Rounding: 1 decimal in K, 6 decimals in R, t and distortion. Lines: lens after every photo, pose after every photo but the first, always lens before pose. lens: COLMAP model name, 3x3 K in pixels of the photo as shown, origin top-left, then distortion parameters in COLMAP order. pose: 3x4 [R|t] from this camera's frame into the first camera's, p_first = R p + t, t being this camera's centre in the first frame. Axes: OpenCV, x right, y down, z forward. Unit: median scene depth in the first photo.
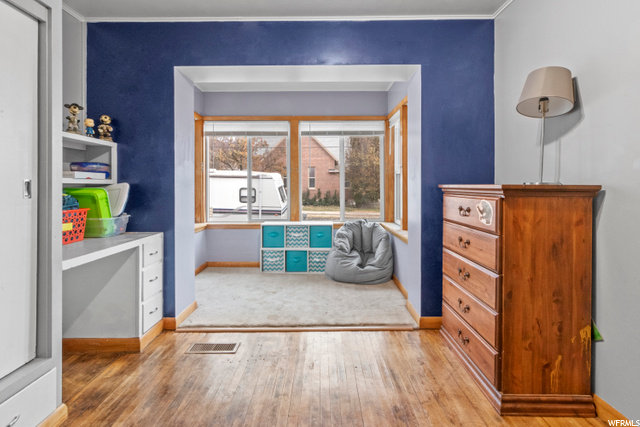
lens RADIAL K [[296.6, 0, 319.7], [0, 296.6, 188.1], [0, 0, 1]] dist [-0.000245, -0.000211]
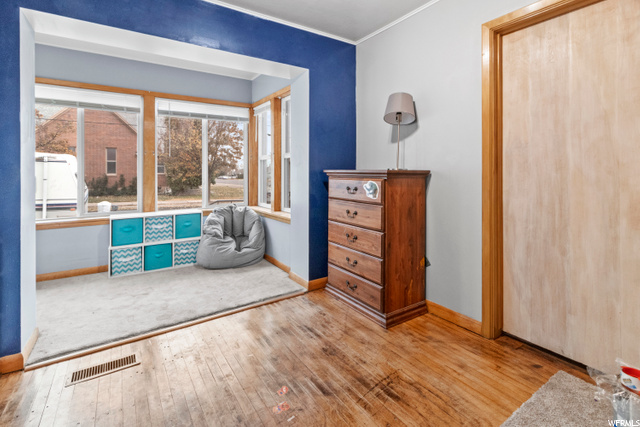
lens RADIAL K [[301.9, 0, 320.1], [0, 301.9, 173.4], [0, 0, 1]] dist [0.000019, -0.000277]
pose [[0.826874, -0.005895, 0.562356, -0.289898], [0.006025, 0.999981, 0.001622, 0.000360], [-0.562354, 0.002047, 0.826894, -0.025559]]
